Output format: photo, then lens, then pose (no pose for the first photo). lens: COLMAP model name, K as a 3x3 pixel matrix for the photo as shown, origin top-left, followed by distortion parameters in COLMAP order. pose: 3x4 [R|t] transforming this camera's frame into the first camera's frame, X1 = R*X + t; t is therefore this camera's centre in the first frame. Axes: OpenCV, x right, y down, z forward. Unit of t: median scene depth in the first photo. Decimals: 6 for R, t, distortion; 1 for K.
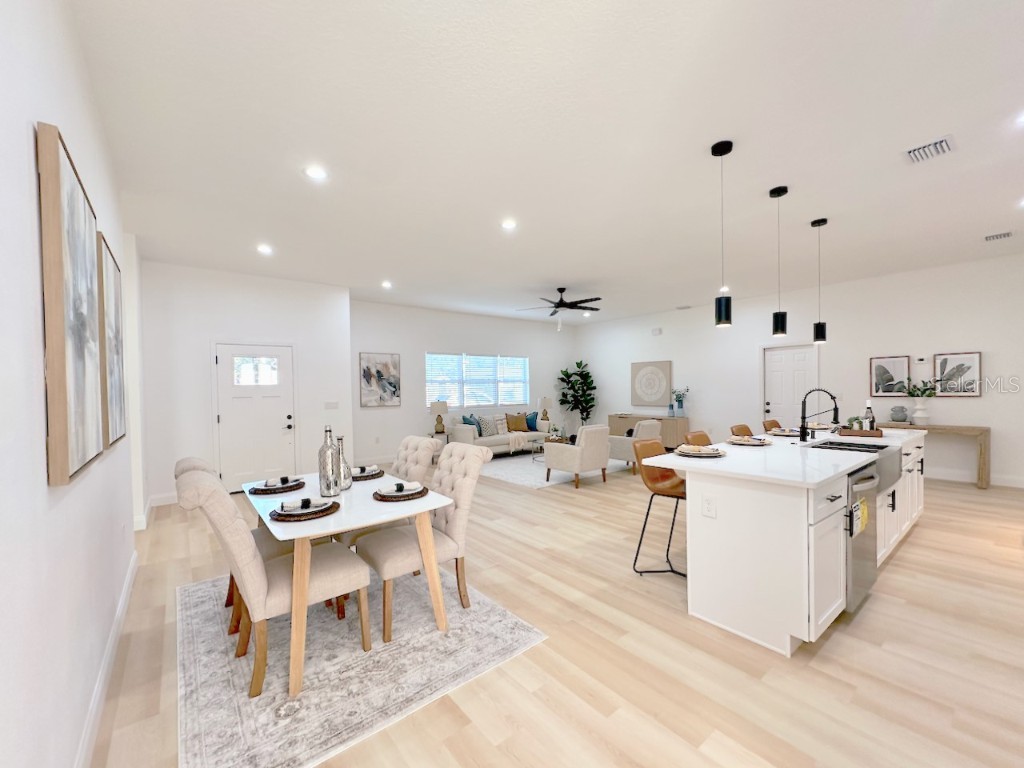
lens RADIAL K [[420.2, 0, 509.9], [0, 420.2, 391.2], [0, 0, 1]] dist [-0.000999, -0.000018]
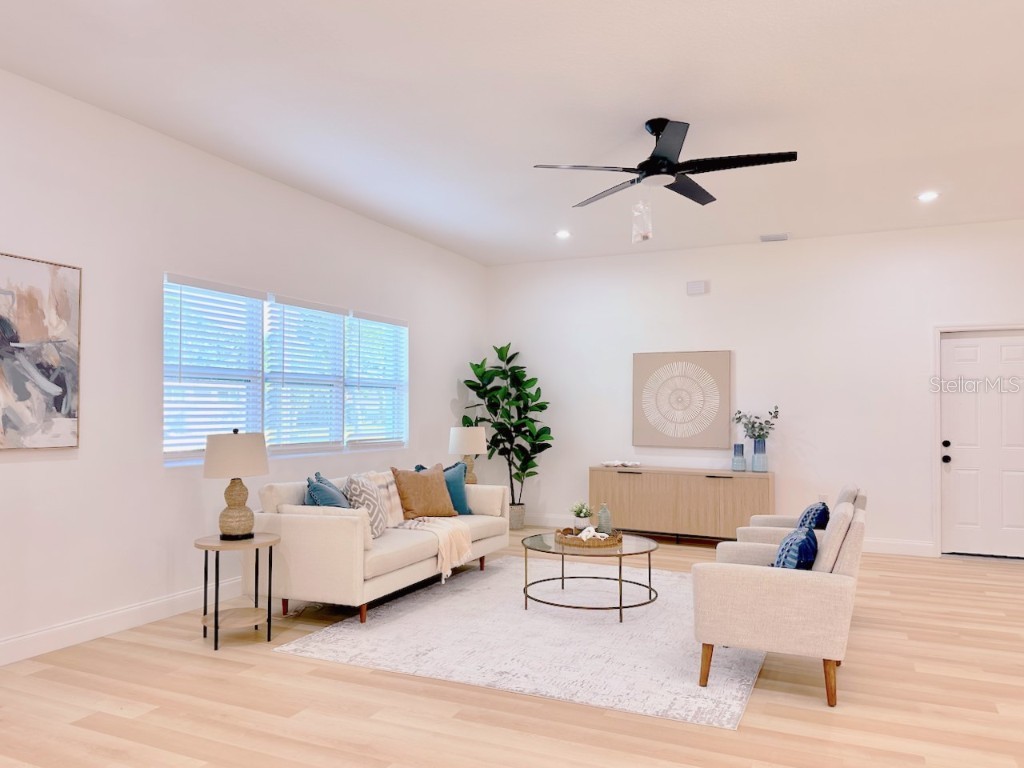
lens RADIAL K [[730.2, 0, 508.9], [0, 730.2, 403.0], [0, 0, 1]] dist [0.029250, -0.004192]
pose [[0.892025, 0.026753, 0.451193, -0.214751], [-0.017122, 0.999530, -0.025415, 0.010870], [-0.451661, 0.014945, 0.892064, 0.398498]]
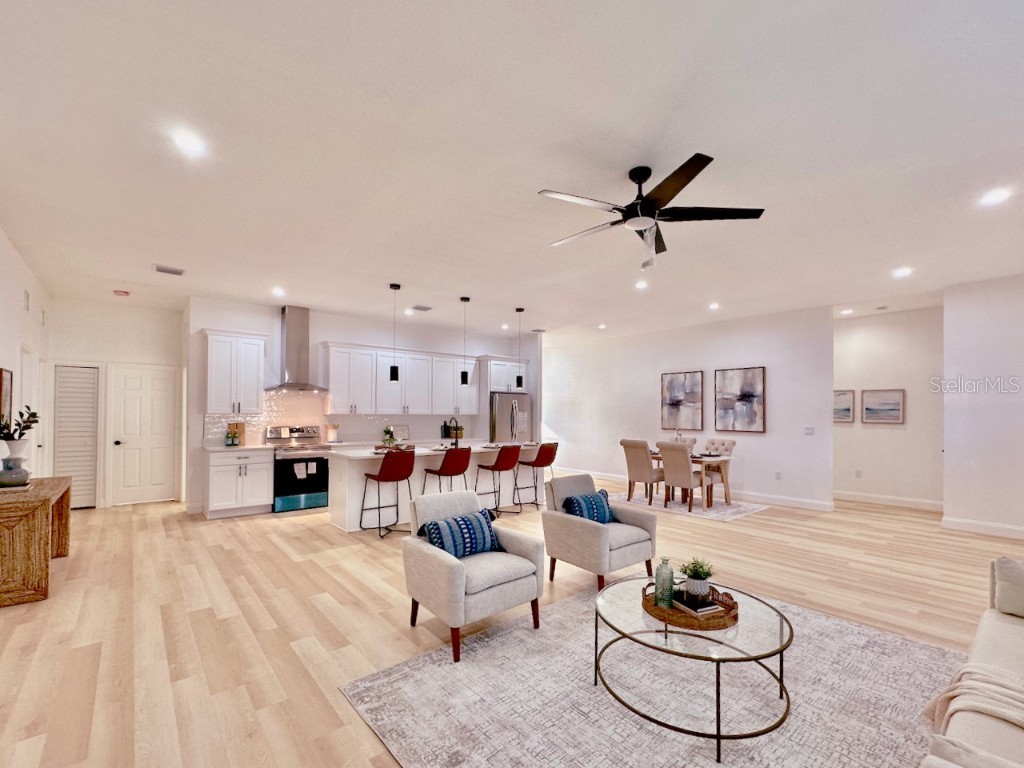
lens RADIAL K [[454.9, 0, 512.1], [0, 454.9, 411.0], [0, 0, 1]] dist [-0.000480, -0.000119]
pose [[-0.999415, 0.013428, -0.031442, 0.206985], [0.013390, 0.999909, 0.001404, -0.013434], [0.031458, 0.000982, -0.999505, 1.135184]]
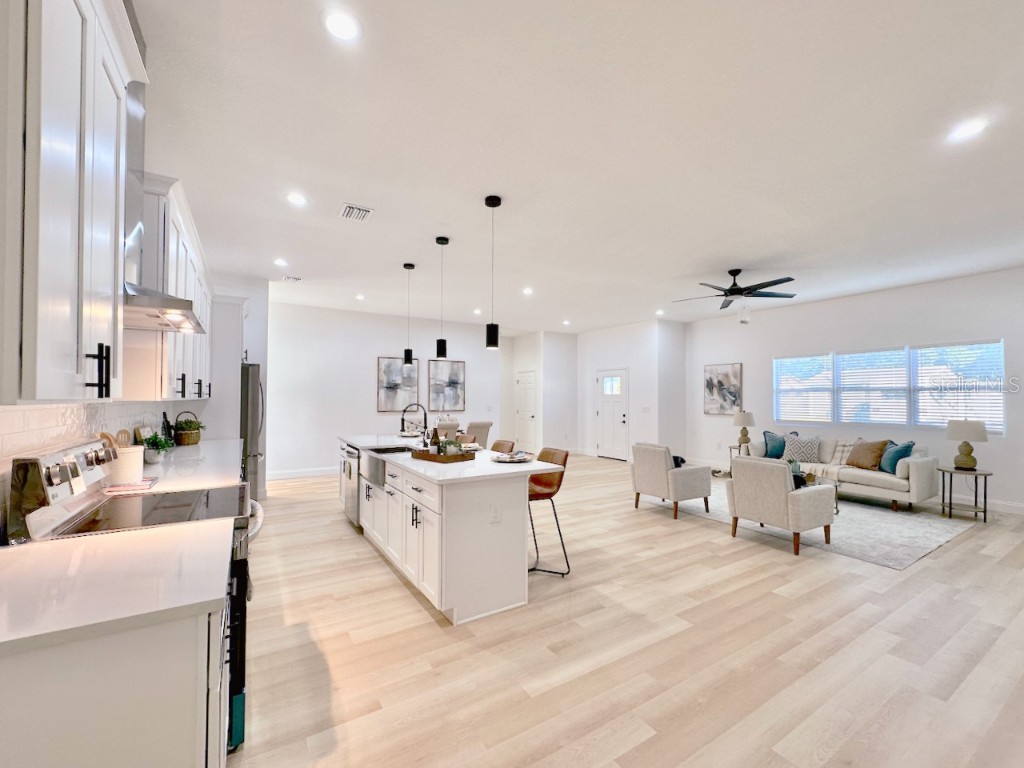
lens RADIAL K [[420.2, 0, 509.9], [0, 420.2, 391.2], [0, 0, 1]] dist [-0.000999, -0.000018]
pose [[-0.113790, 0.001545, -0.993504, 0.736486], [-0.009346, 0.999953, 0.002626, -0.018679], [0.993461, 0.009584, -0.113771, 0.543017]]
